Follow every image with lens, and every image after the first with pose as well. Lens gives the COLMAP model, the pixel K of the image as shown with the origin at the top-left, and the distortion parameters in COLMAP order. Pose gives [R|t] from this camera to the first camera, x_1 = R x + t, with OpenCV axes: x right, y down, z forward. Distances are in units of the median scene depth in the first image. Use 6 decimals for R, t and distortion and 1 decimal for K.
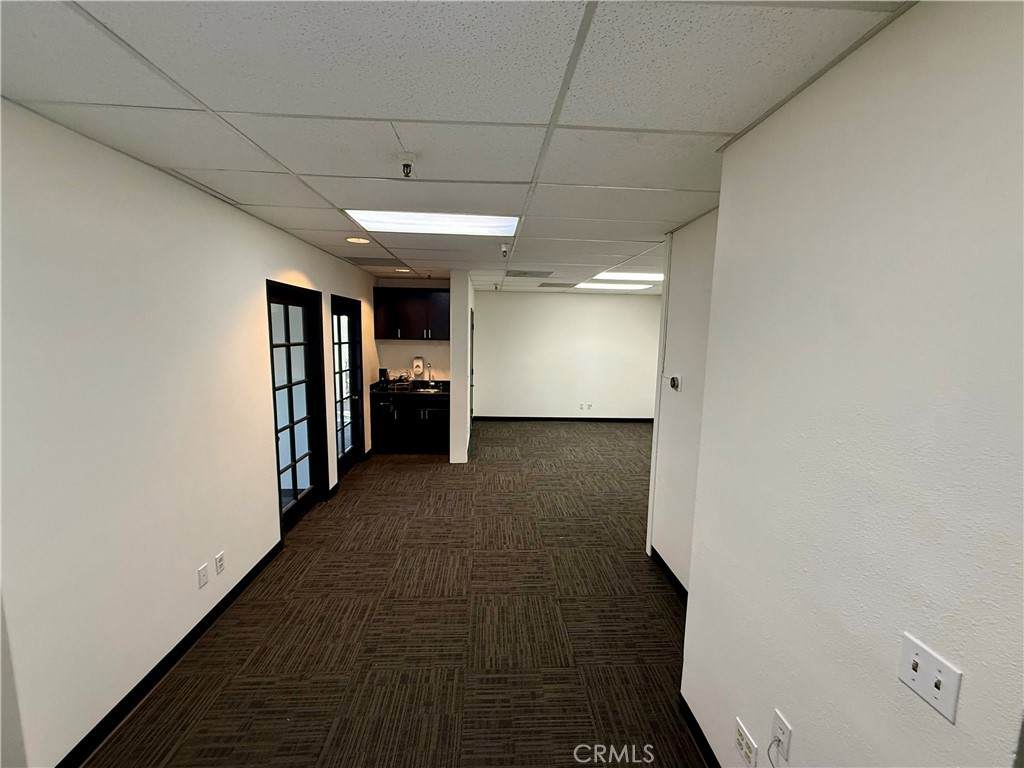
lens RADIAL K [[409.9, 0, 510.8], [0, 409.9, 382.7], [0, 0, 1]] dist [-0.000688, -0.000077]
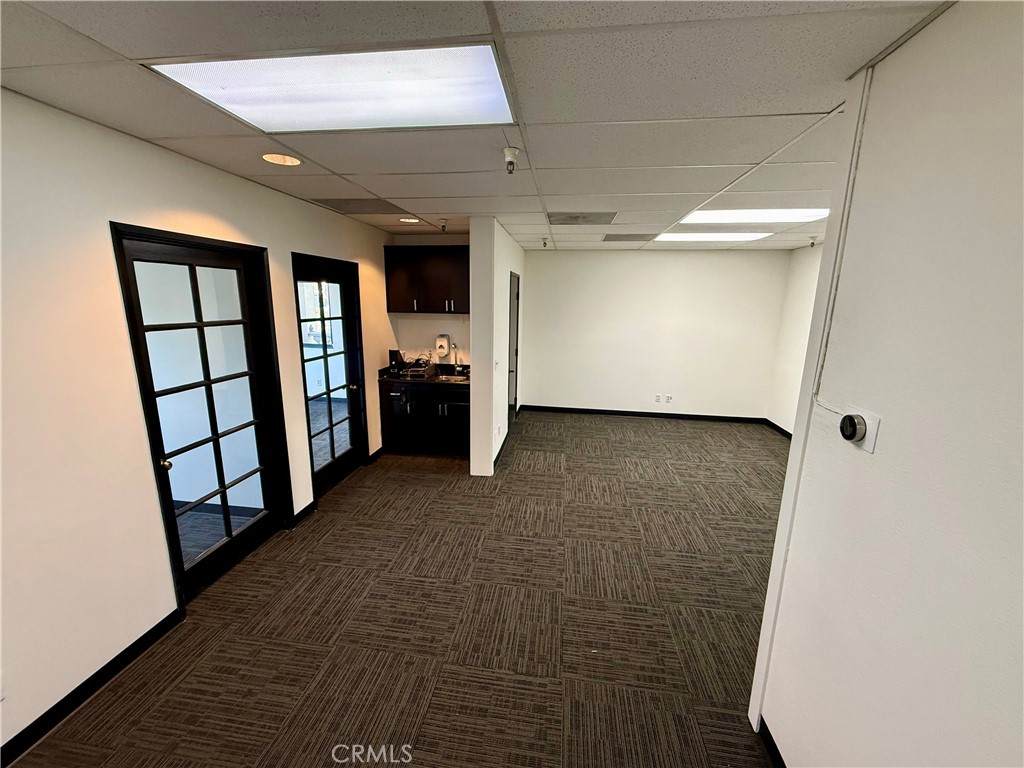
lens RADIAL K [[409.9, 0, 510.3], [0, 409.9, 383.3], [0, 0, 1]] dist [-0.000688, -0.000077]
pose [[0.980611, 0.035451, -0.192734, 0.069691], [-0.020800, 0.996774, 0.077514, -0.038418], [0.194860, -0.072002, 0.978185, 0.277801]]
